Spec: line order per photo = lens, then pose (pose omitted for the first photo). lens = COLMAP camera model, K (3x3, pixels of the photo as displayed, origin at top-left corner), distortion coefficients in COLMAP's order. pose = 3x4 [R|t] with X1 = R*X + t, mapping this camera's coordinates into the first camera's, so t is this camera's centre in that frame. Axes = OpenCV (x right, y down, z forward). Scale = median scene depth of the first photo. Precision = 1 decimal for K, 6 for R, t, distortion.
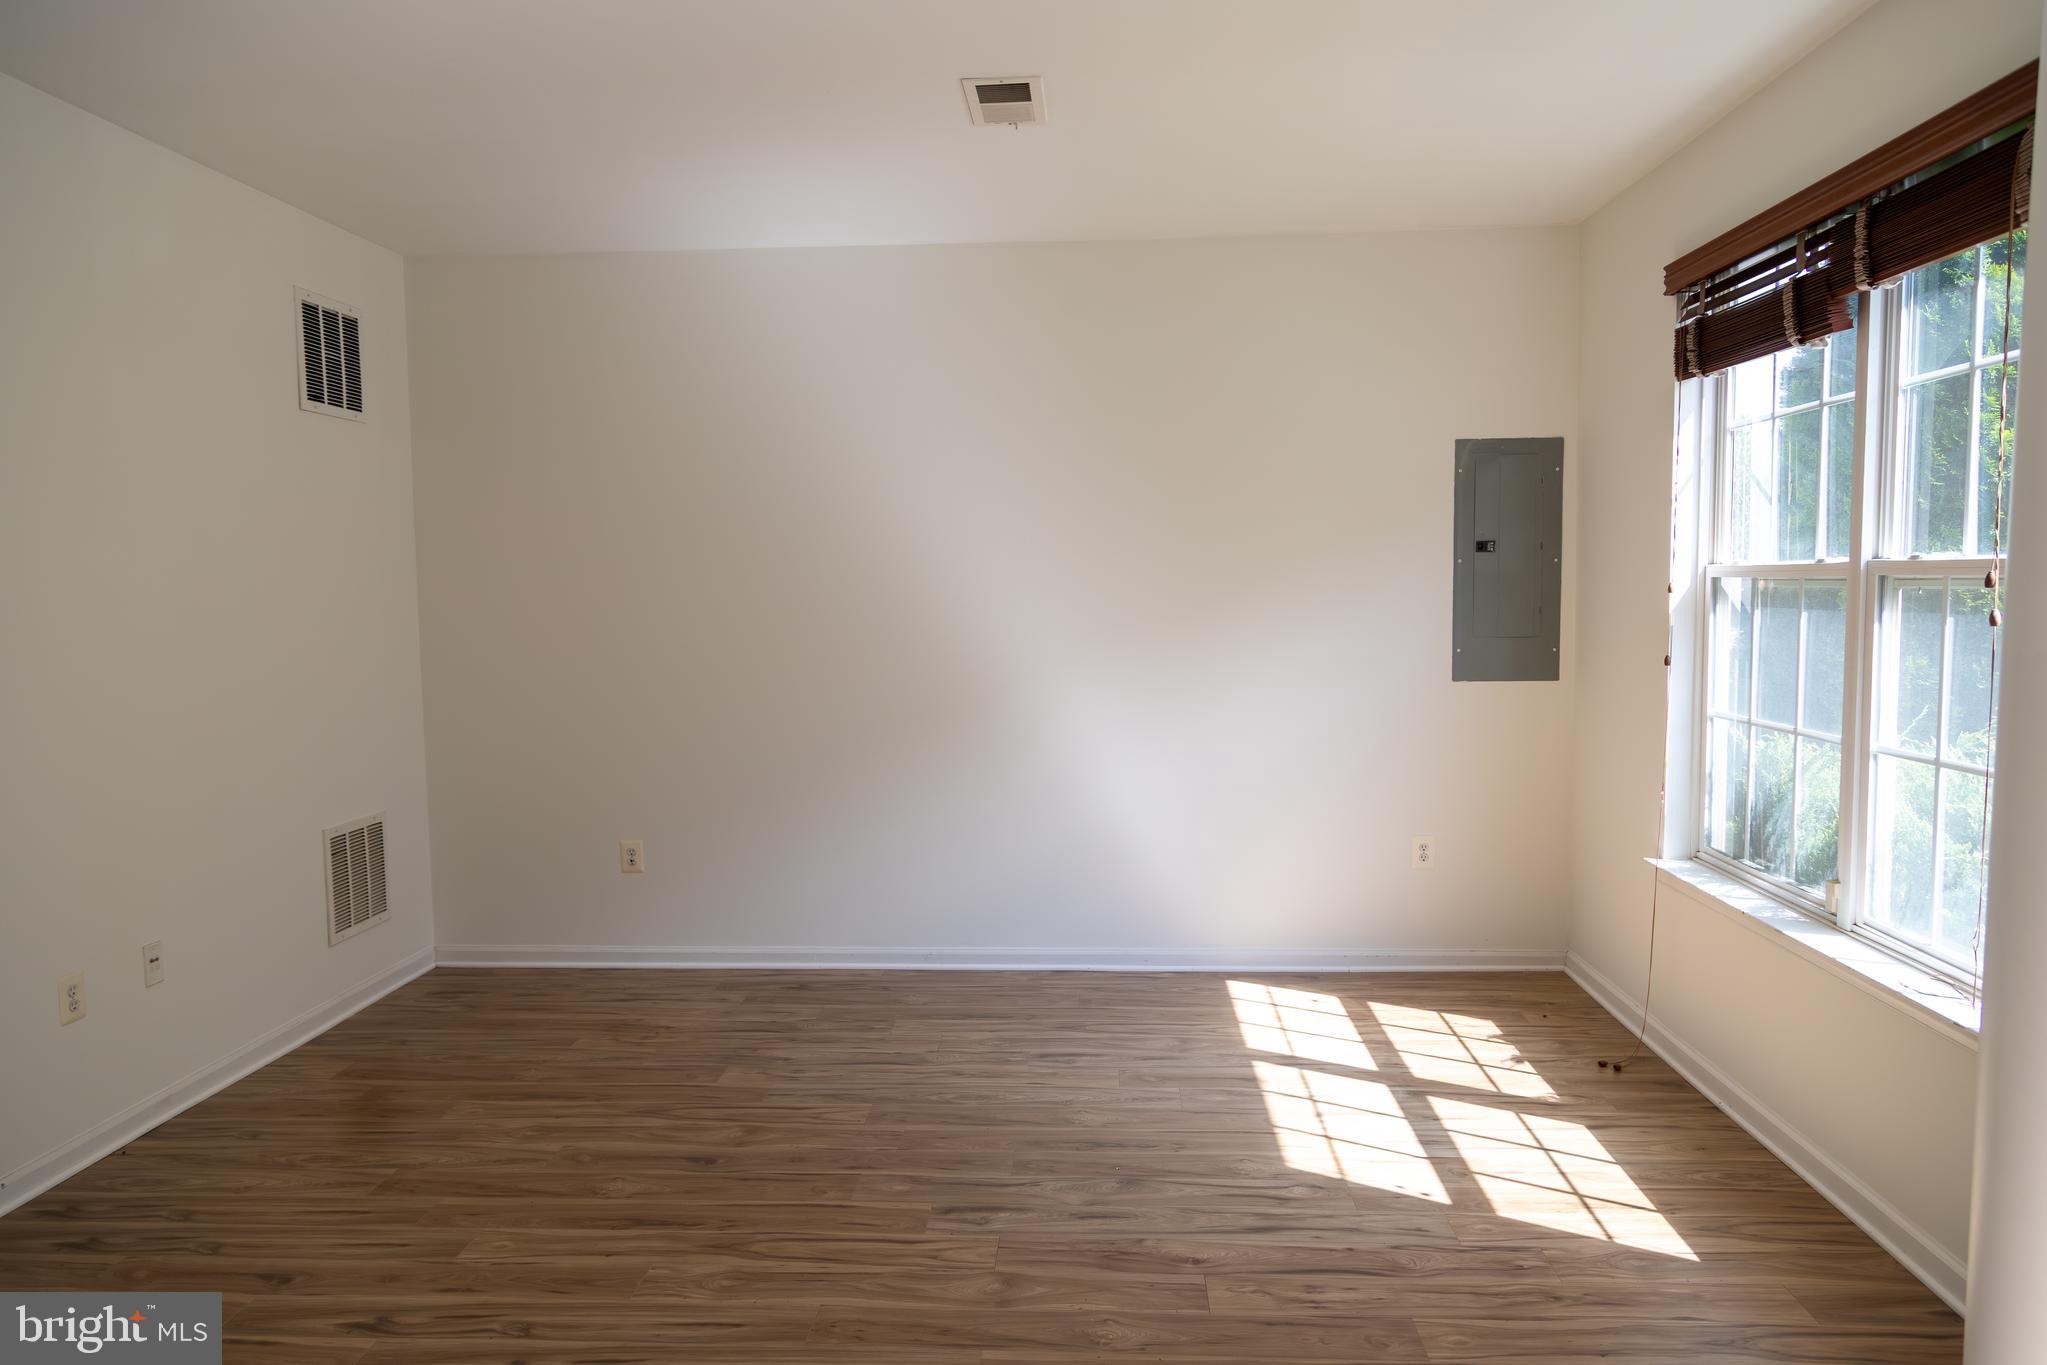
lens RADIAL K [[1375.2, 0, 1035.3], [0, 1375.2, 682.1], [0, 0, 1]] dist [0.019320, -0.010527]
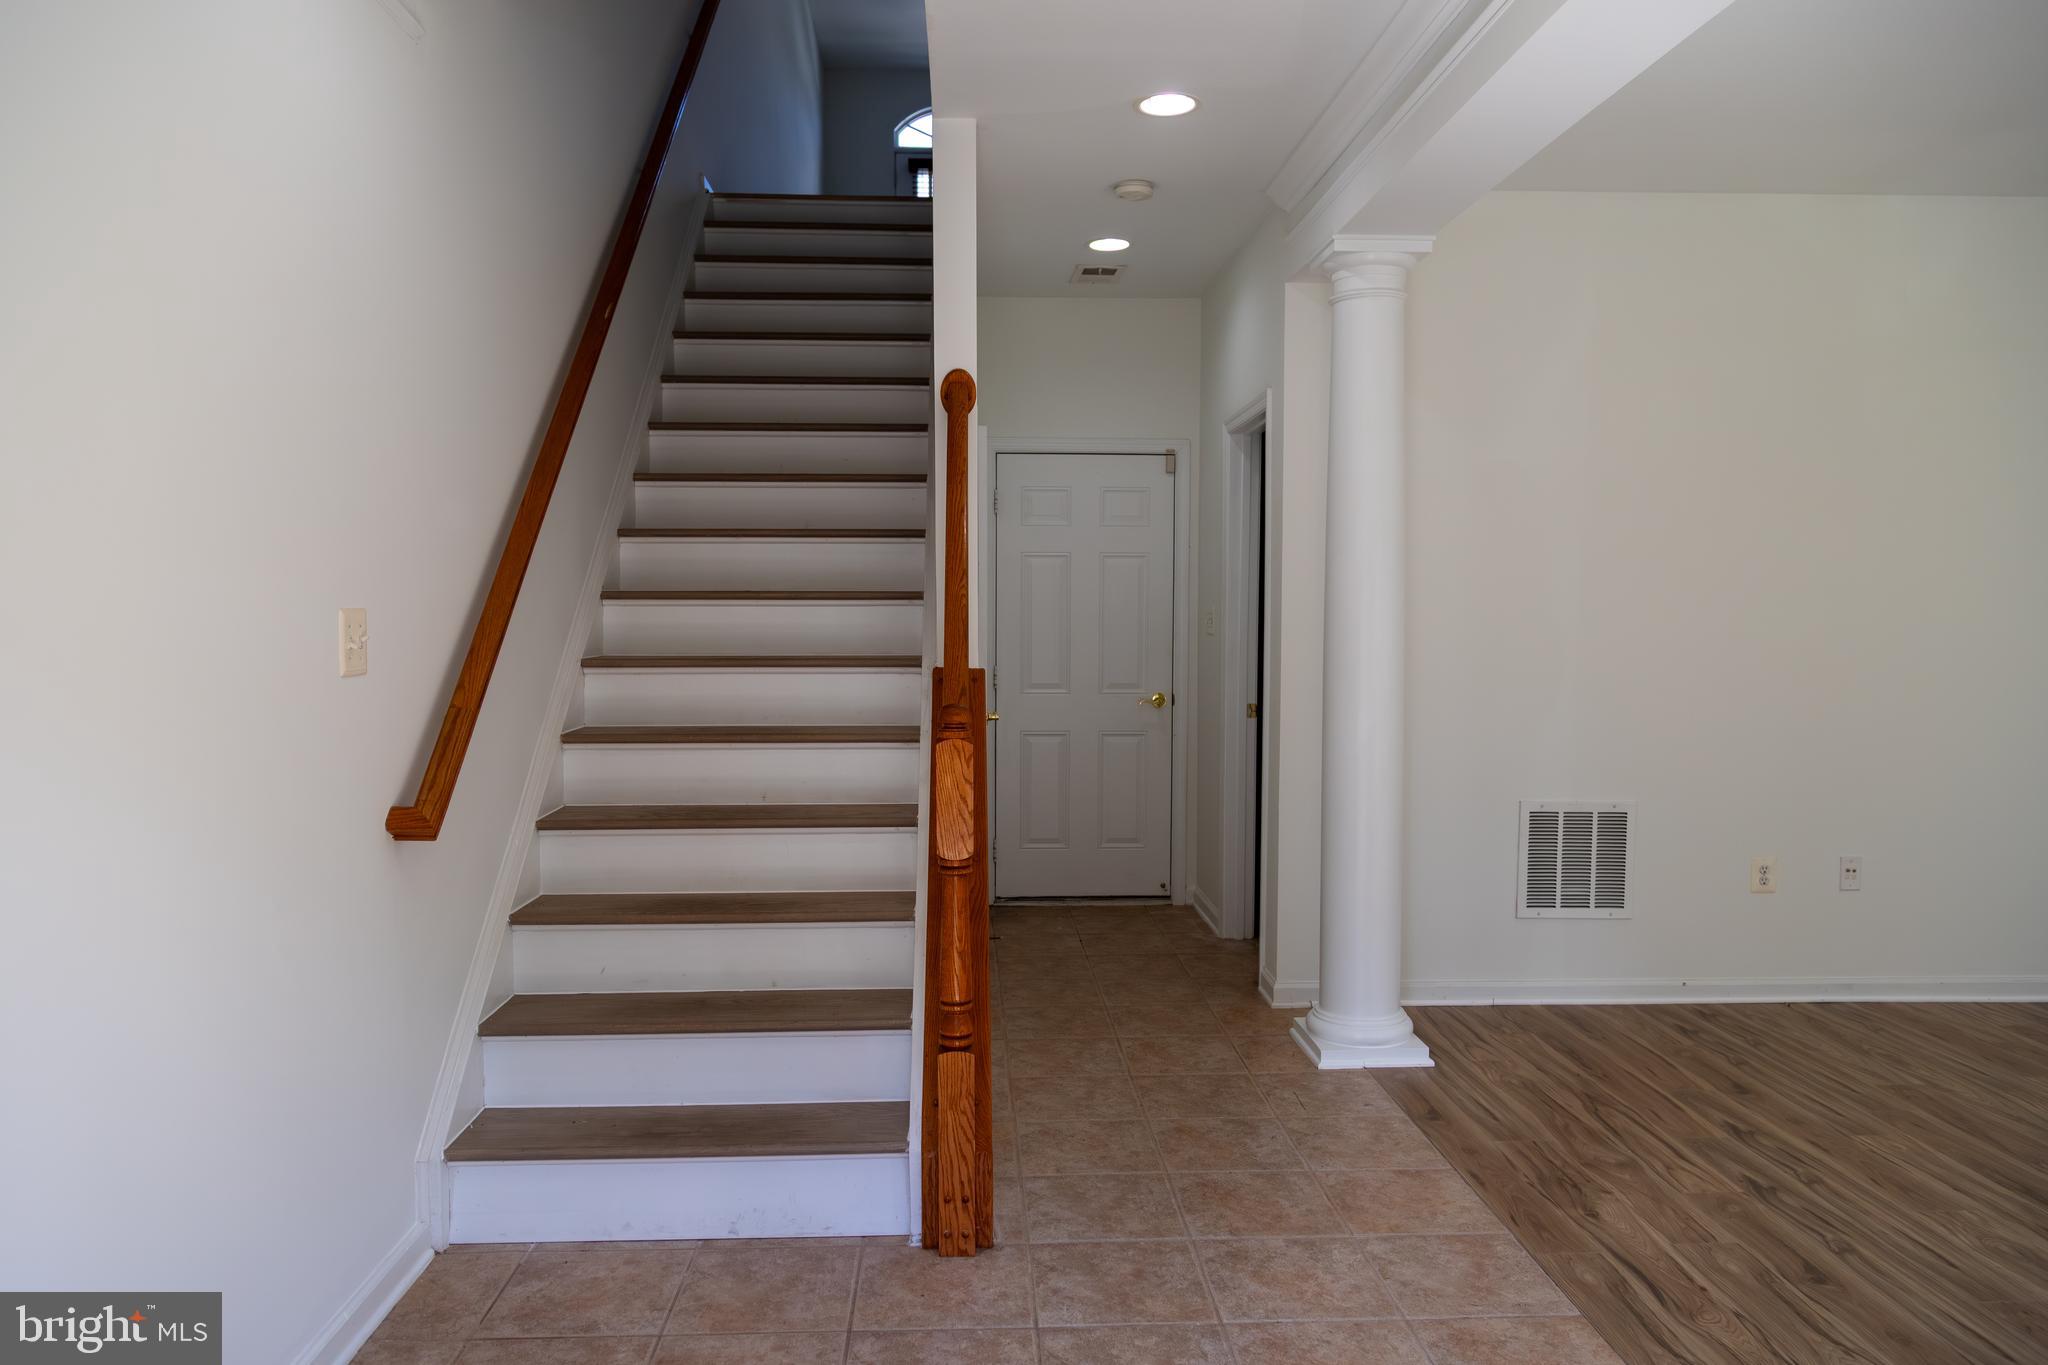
lens RADIAL K [[1375.9, 0, 1024.4], [0, 1375.9, 684.0], [0, 0, 1]] dist [0.019320, -0.010527]
pose [[0.099187, 0.061047, -0.993194, 0.527871], [-0.076070, 0.995661, 0.053602, 0.026453], [0.992157, 0.070236, 0.103401, 0.137467]]
